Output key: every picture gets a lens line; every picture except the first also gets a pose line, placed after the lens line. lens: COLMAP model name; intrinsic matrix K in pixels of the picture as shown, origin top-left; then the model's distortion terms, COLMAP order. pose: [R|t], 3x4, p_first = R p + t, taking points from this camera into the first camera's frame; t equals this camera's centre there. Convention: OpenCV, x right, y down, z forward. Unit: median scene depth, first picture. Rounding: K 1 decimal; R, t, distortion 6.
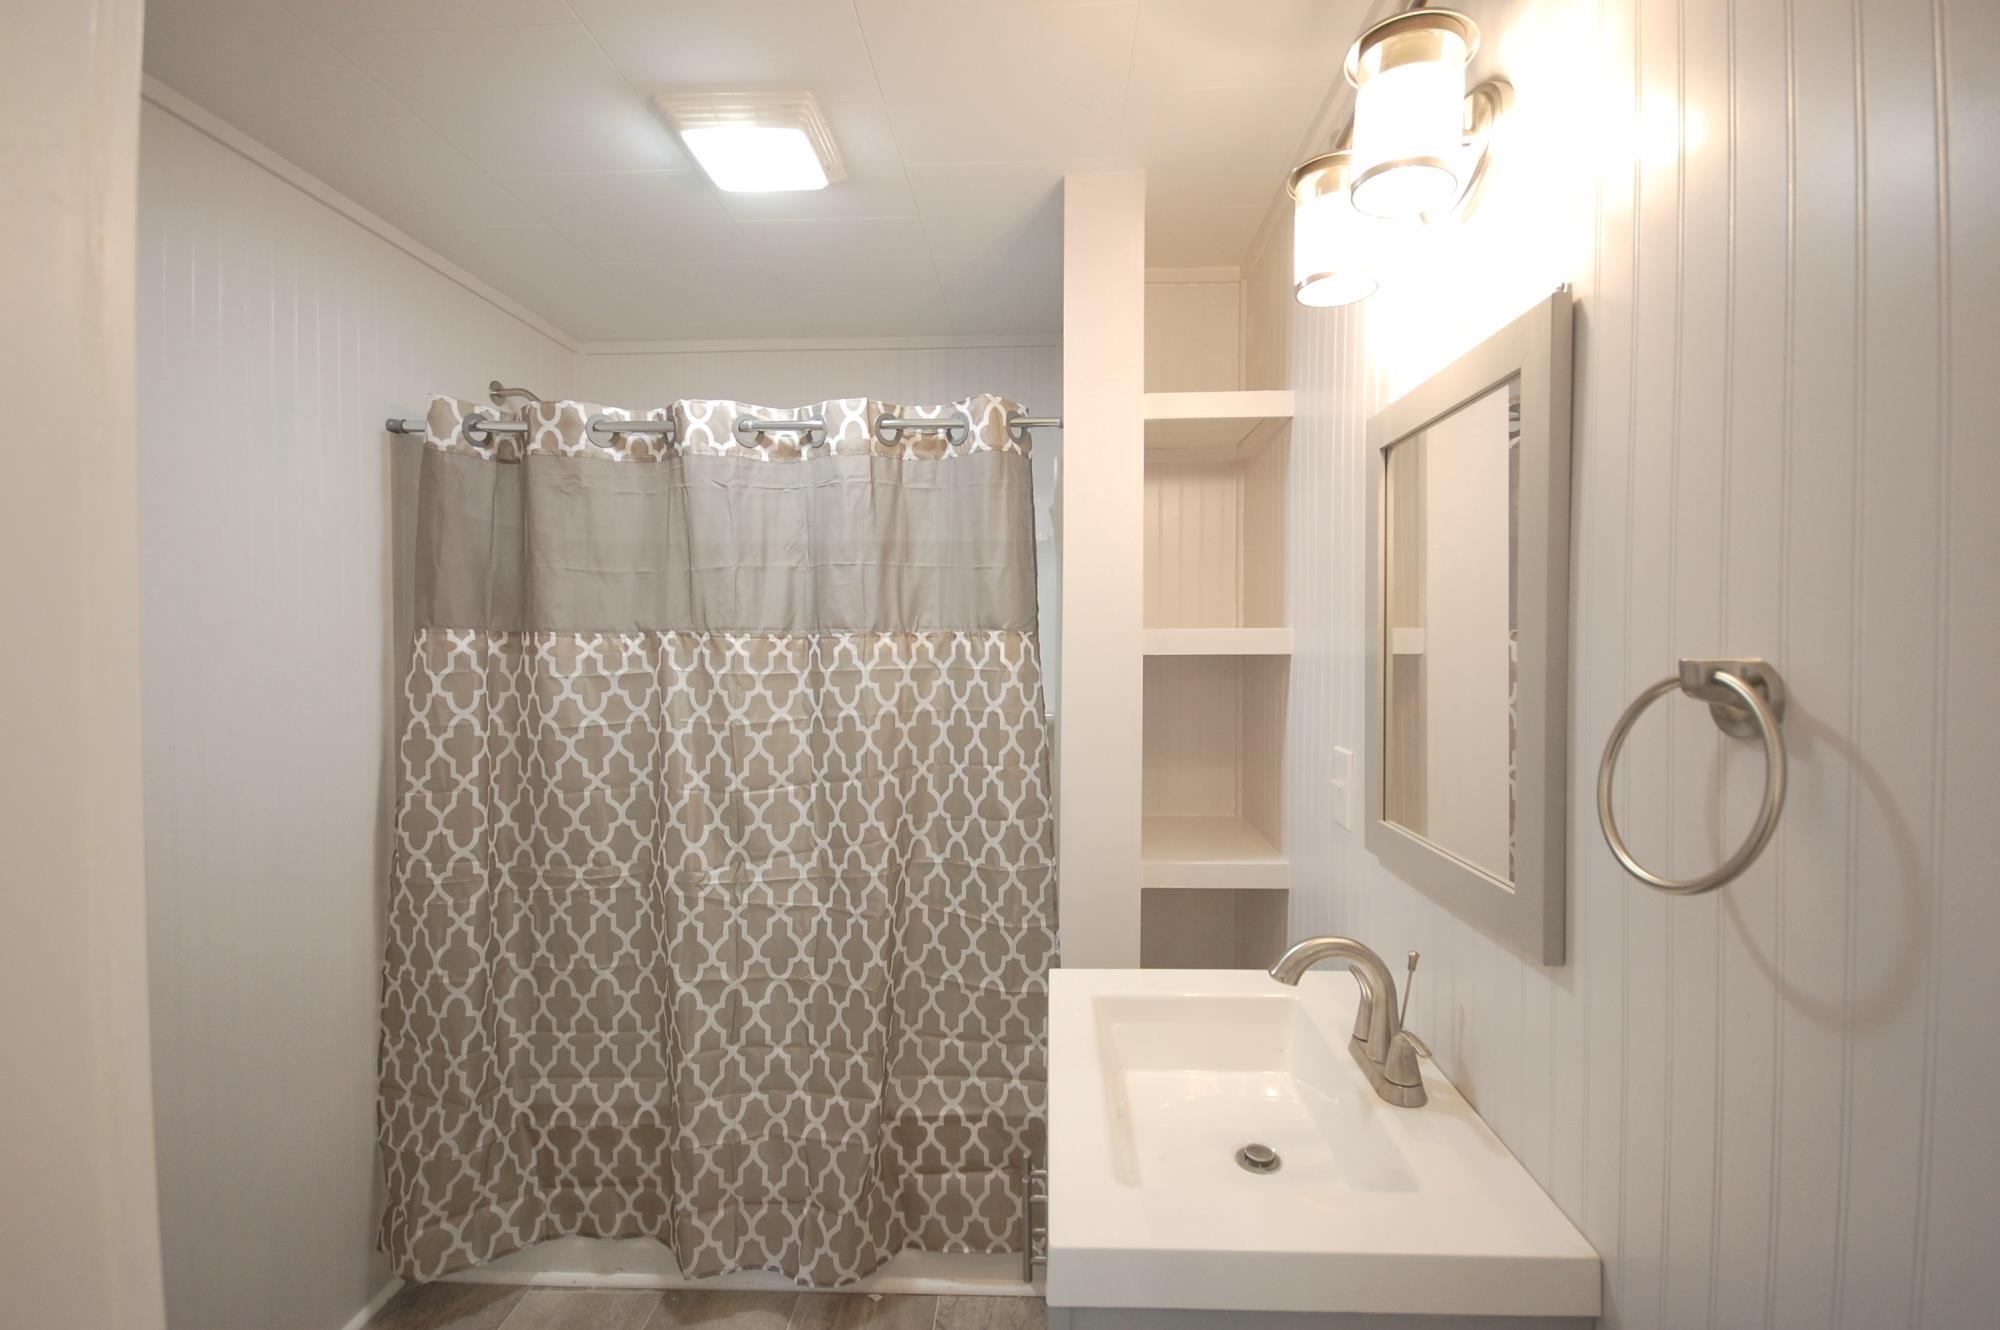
lens RADIAL K [[872.4, 0, 1012.9], [0, 872.4, 662.7], [0, 0, 1]] dist [0.003878, -0.007117]
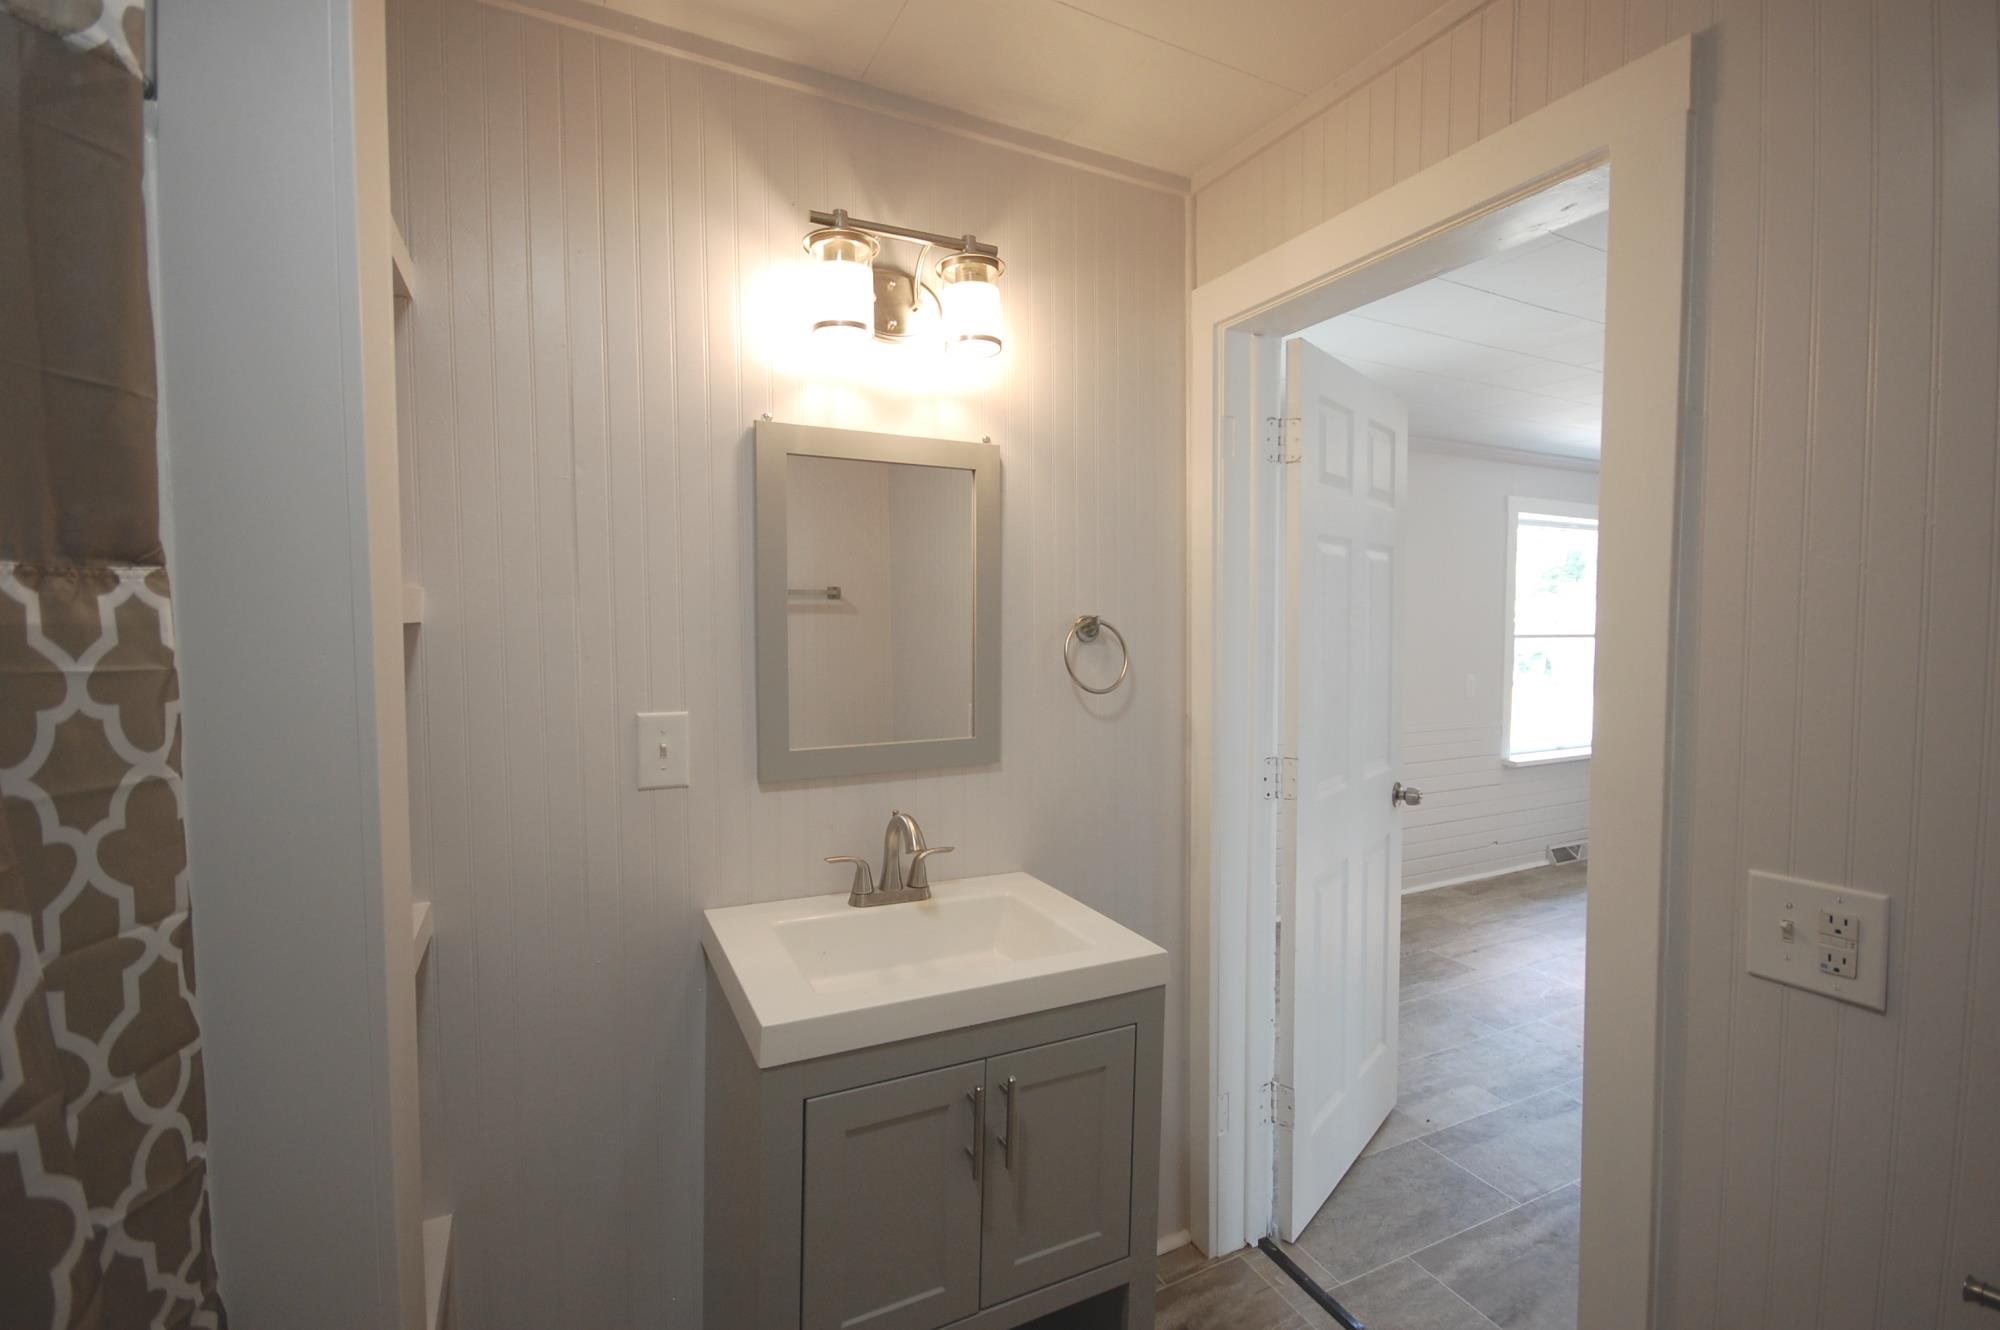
lens RADIAL K [[878.6, 0, 993.5], [0, 878.6, 662.7], [0, 0, 1]] dist [0.002228, -0.007888]
pose [[-0.477688, -0.030325, 0.878006, -0.526547], [0.032612, 0.998103, 0.052216, -0.002670], [-0.877924, 0.053576, -0.475793, 0.850630]]
